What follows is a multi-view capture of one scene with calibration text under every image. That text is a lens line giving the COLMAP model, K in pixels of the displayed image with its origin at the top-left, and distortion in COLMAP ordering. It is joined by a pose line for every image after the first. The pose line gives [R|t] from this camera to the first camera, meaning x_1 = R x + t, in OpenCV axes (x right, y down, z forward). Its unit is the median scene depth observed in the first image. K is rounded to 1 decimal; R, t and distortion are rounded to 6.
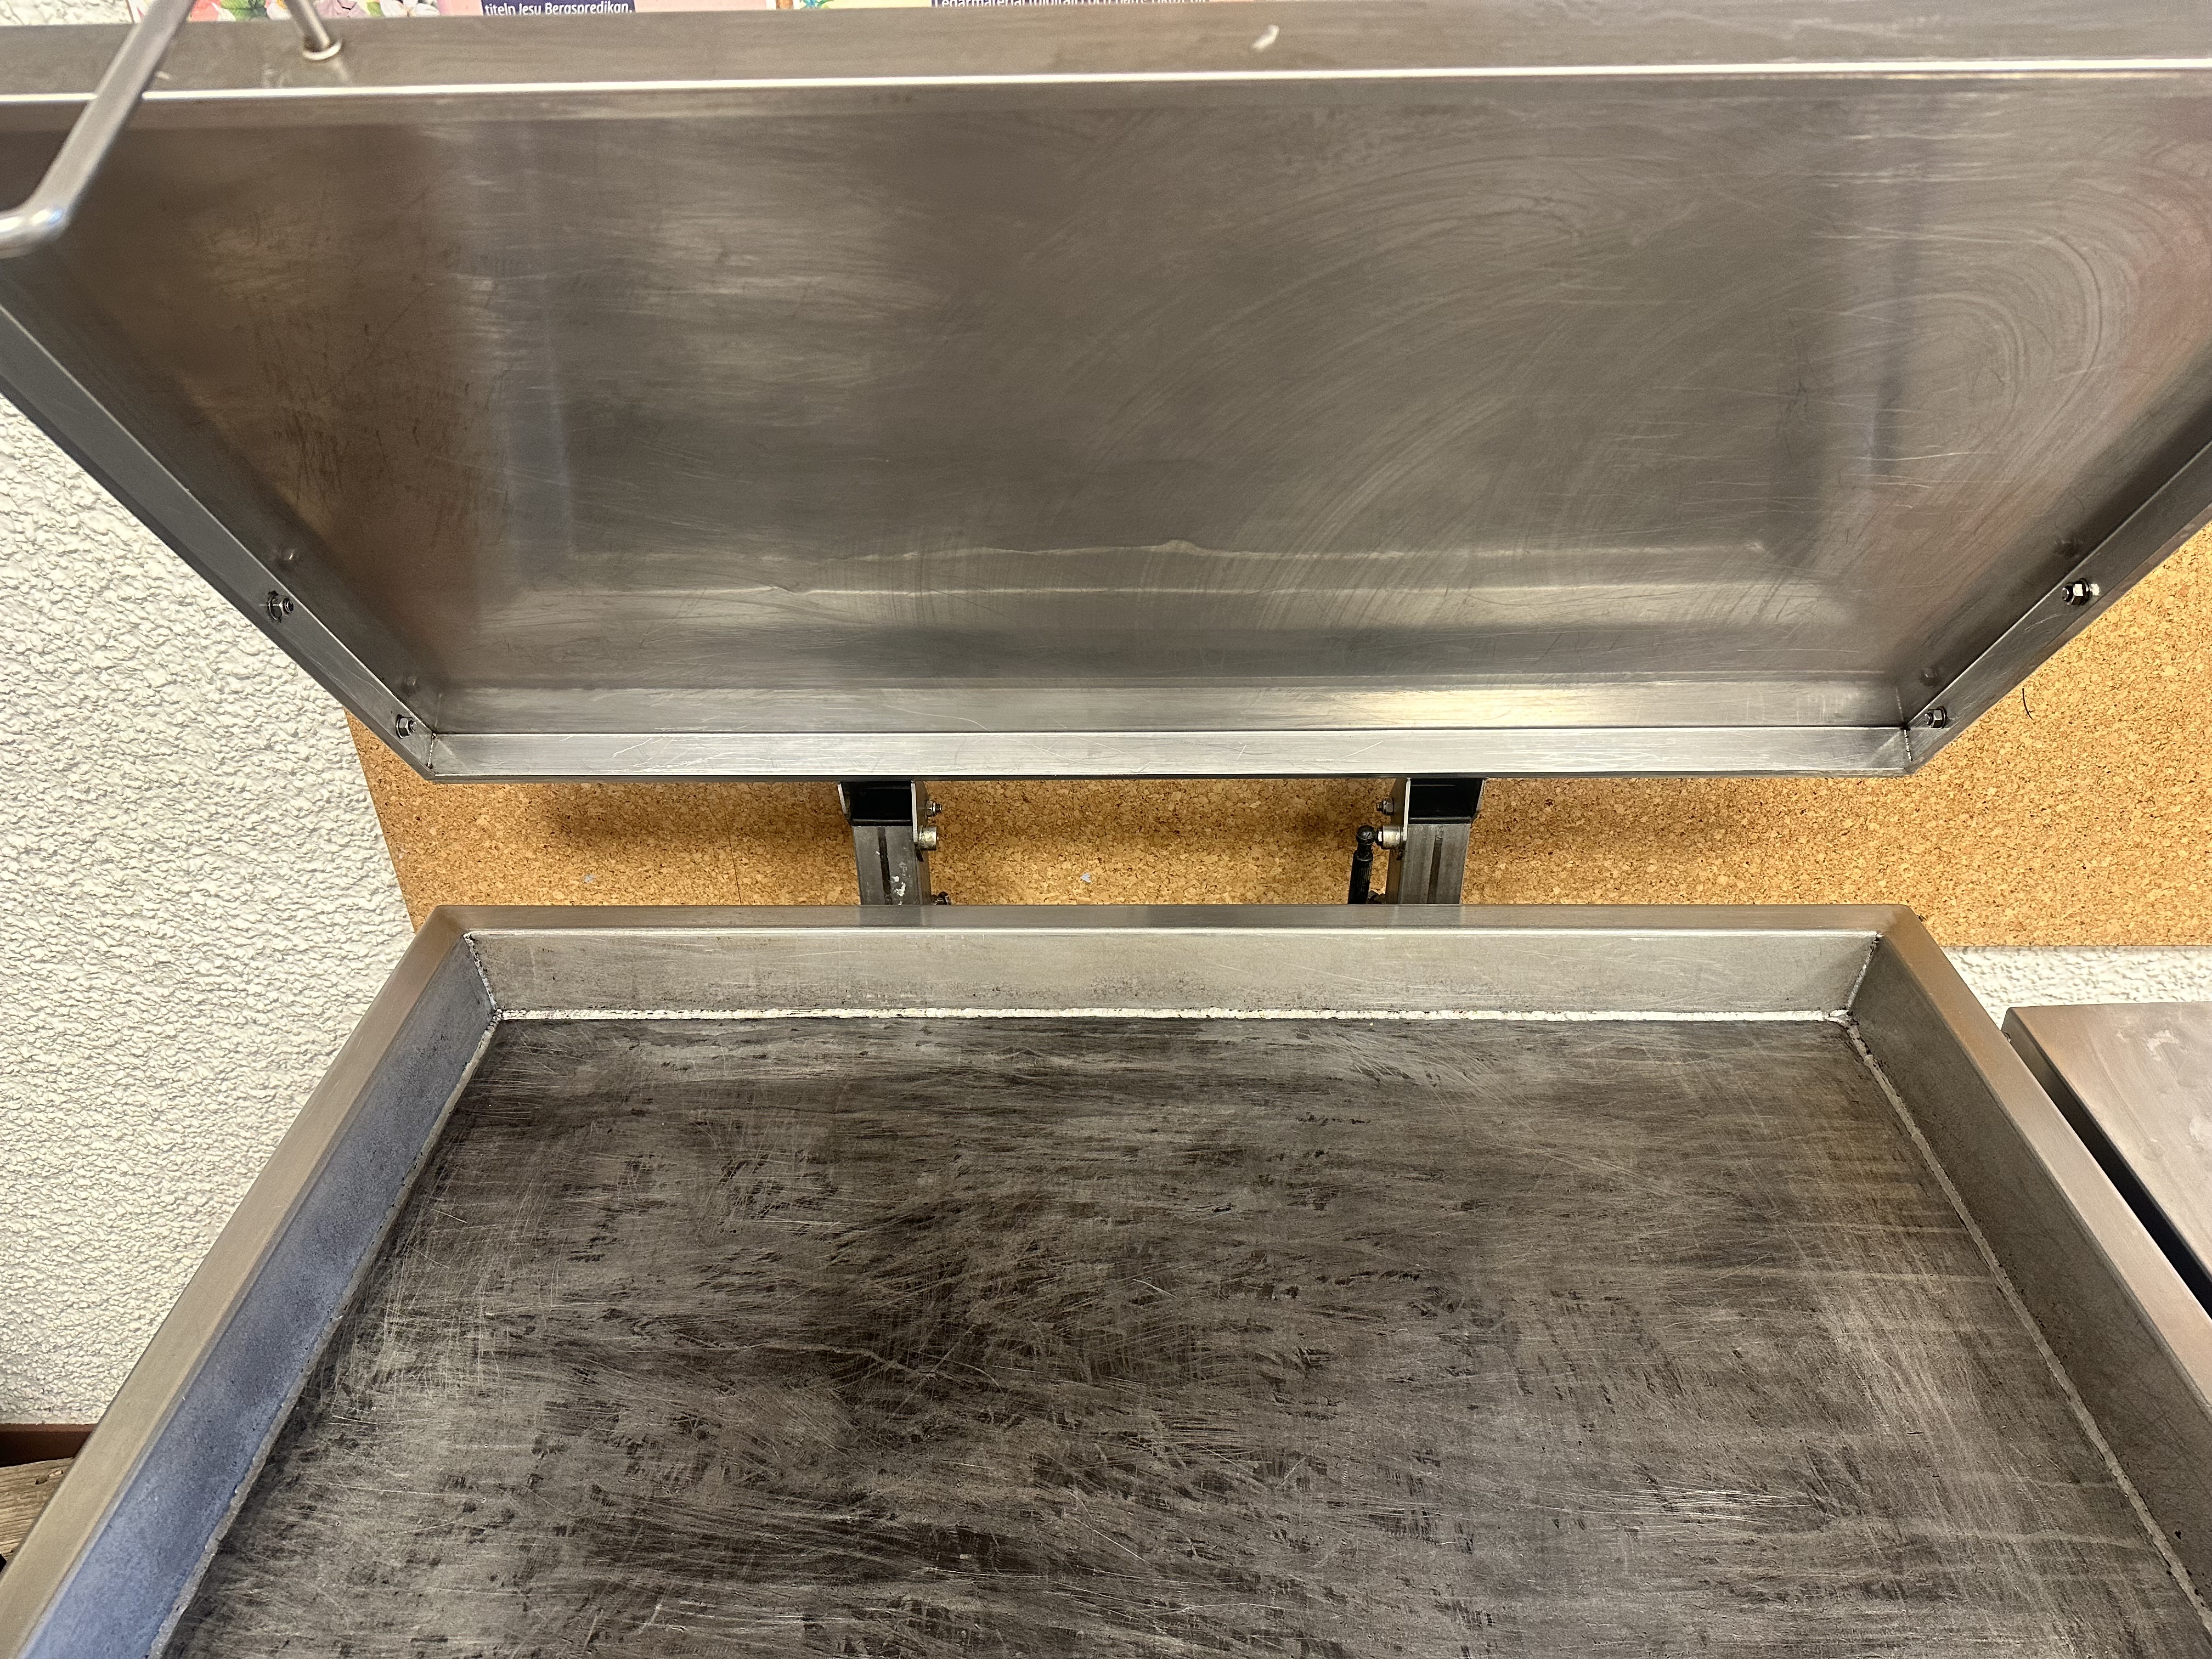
lens RADIAL K [[1574.2, 0, 1106.0], [0, 1574.2, 829.5], [0, 0, 1]] dist [0.003921, -0.009467]
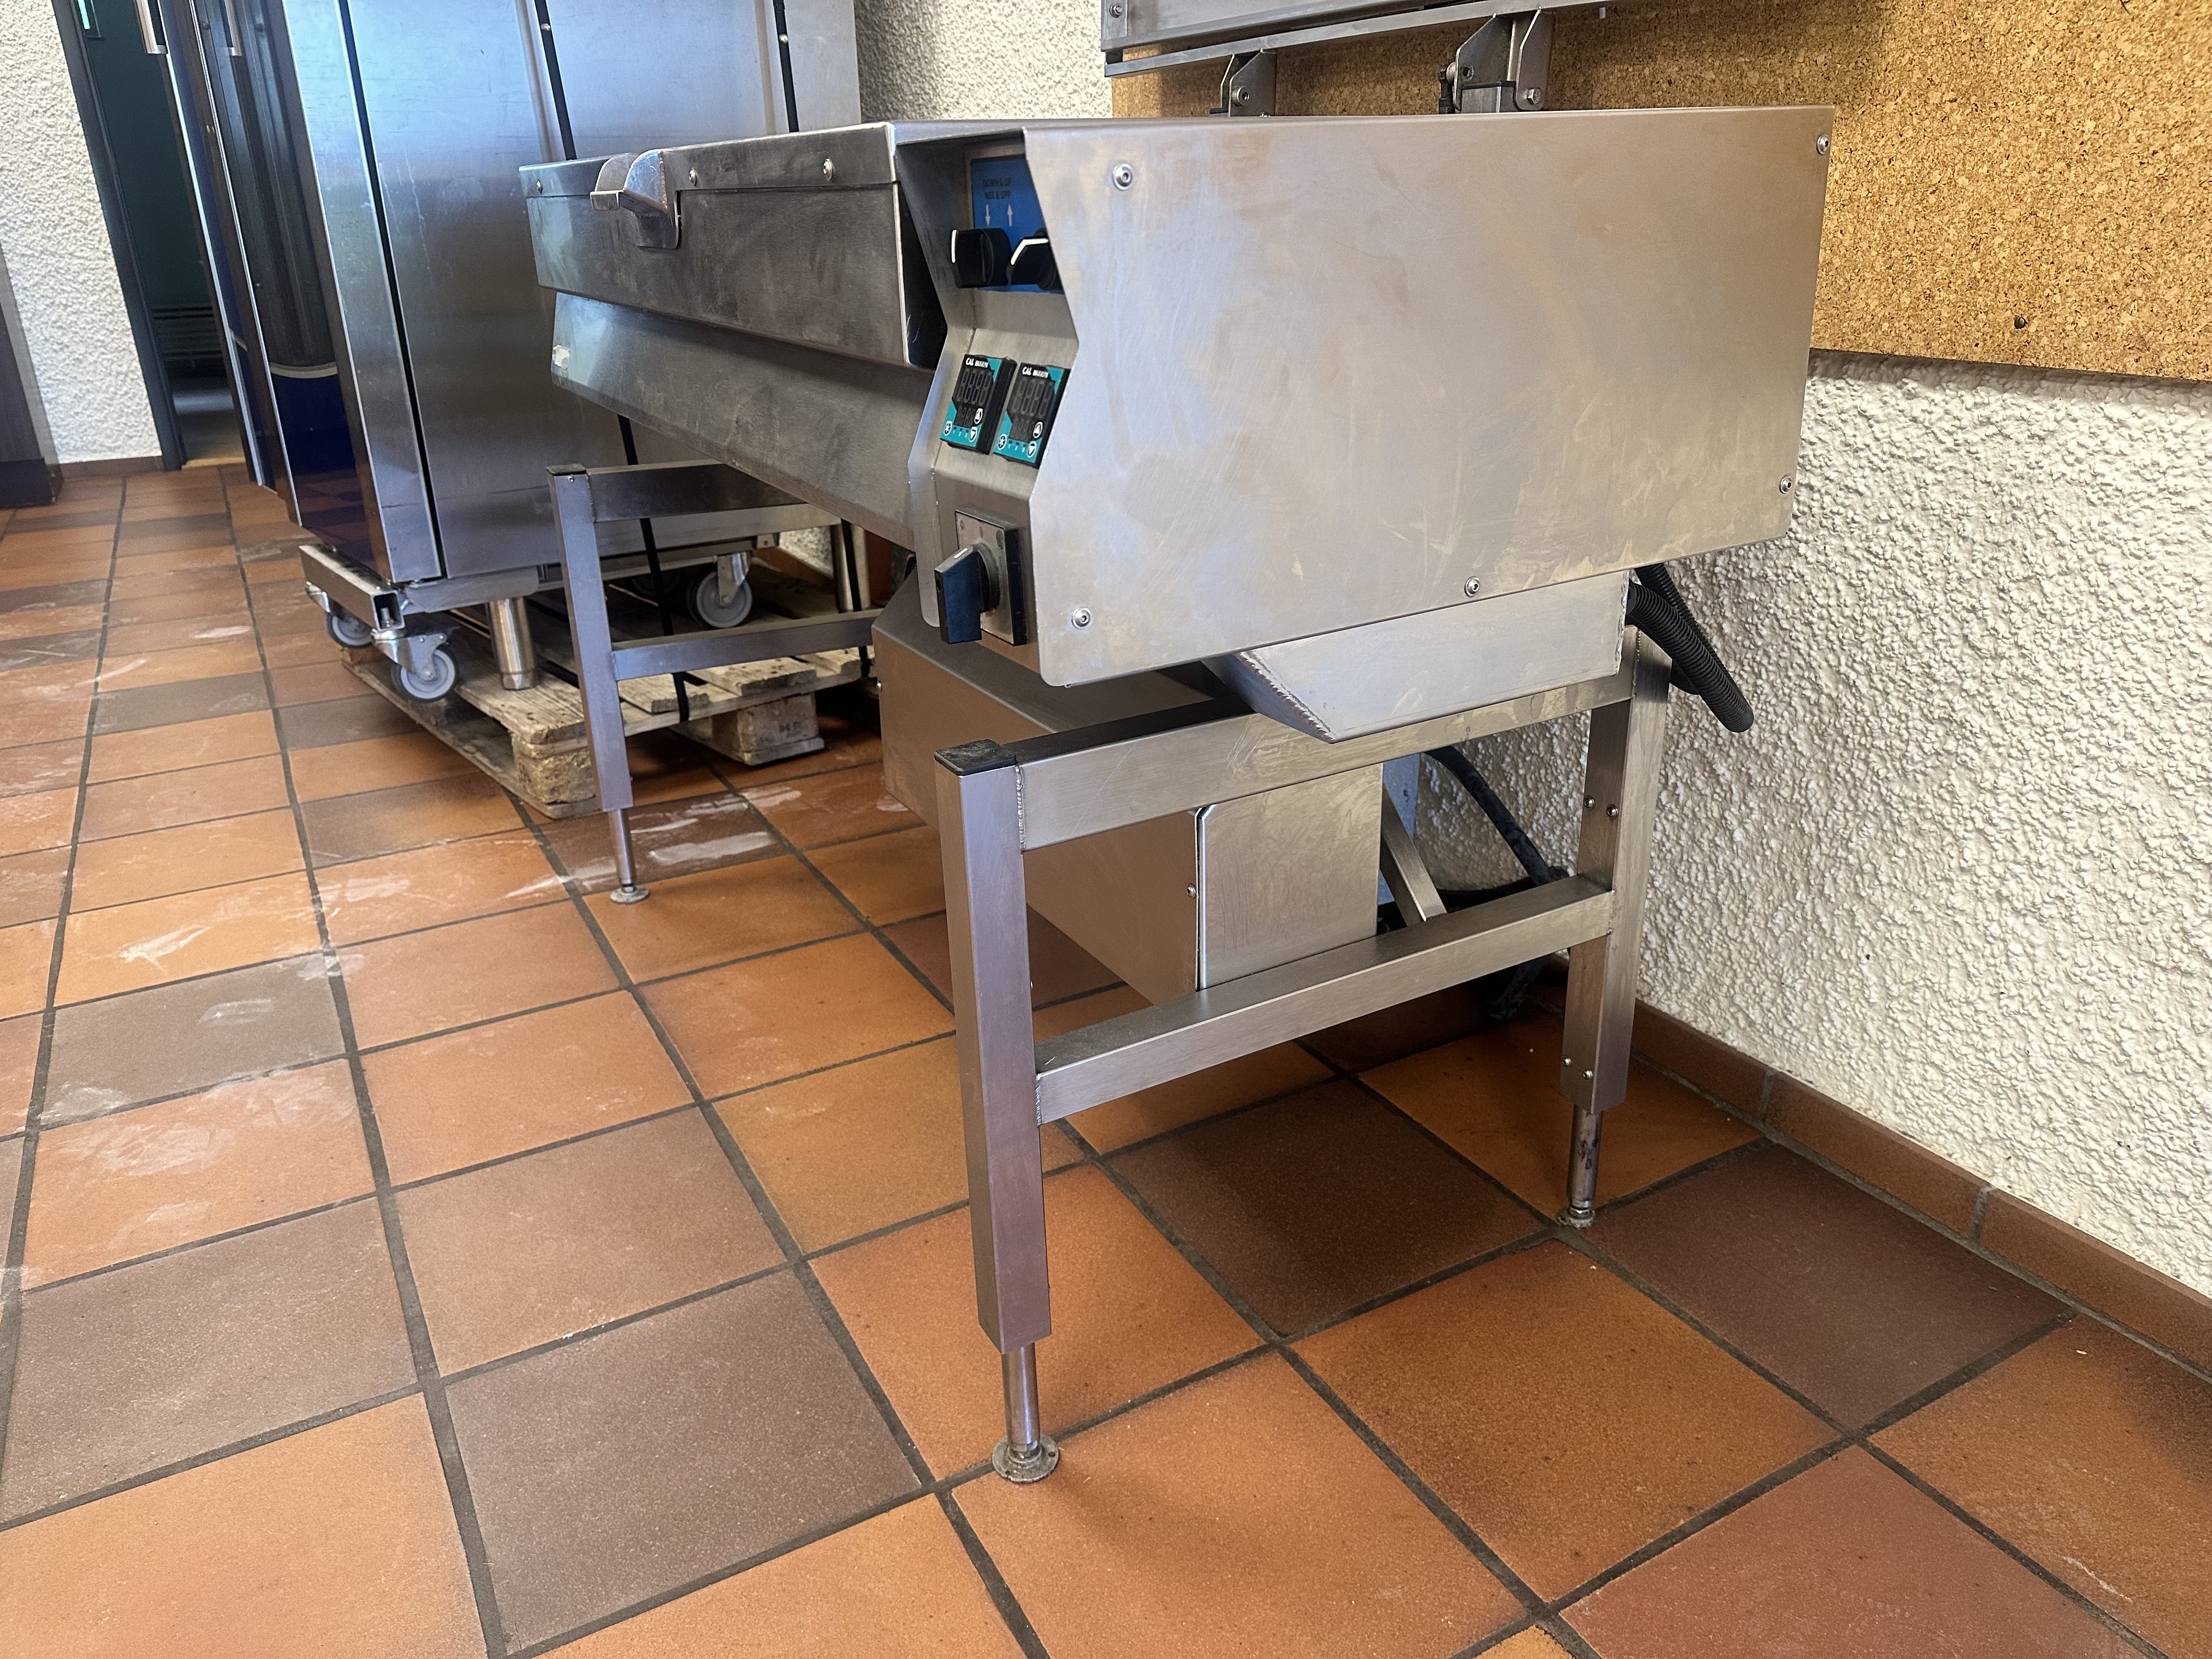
lens RADIAL K [[1568.6, 0, 1105.4], [0, 1568.6, 841.1], [0, 0, 1]] dist [-0.003091, -0.002647]
pose [[0.502761, 0.337066, -0.796001, 1.070456], [-0.435960, 0.894027, 0.103219, 0.448300], [0.746438, 0.295130, 0.596430, 0.227102]]
